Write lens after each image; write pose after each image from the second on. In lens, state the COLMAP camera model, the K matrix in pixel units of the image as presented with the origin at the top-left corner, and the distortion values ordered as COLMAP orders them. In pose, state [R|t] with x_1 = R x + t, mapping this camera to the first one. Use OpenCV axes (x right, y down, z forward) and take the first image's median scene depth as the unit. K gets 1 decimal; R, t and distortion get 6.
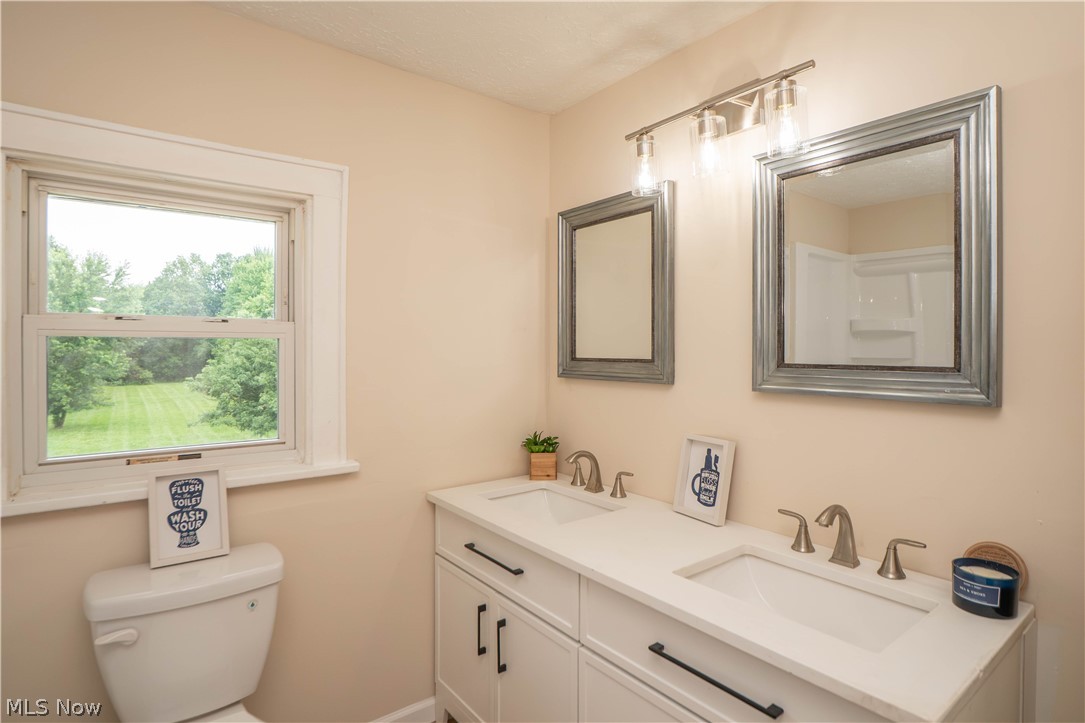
lens RADIAL K [[571.5, 0, 529.8], [0, 571.5, 351.3], [0, 0, 1]] dist [-0.021110, 0.000171]
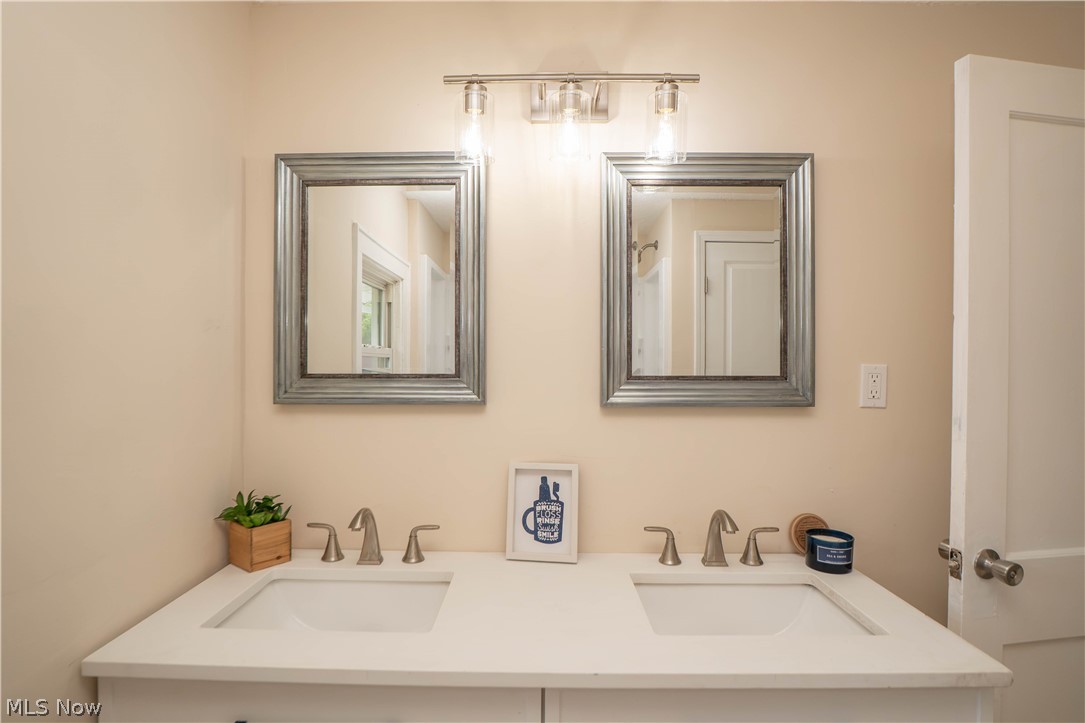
lens RADIAL K [[568.4, 0, 539.5], [0, 568.4, 363.6], [0, 0, 1]] dist [-0.040783, 0.011875]
pose [[0.606902, -0.008752, 0.794728, -0.370734], [0.003837, 0.999960, 0.008082, -0.007250], [-0.794767, -0.001855, 0.606911, 0.483261]]
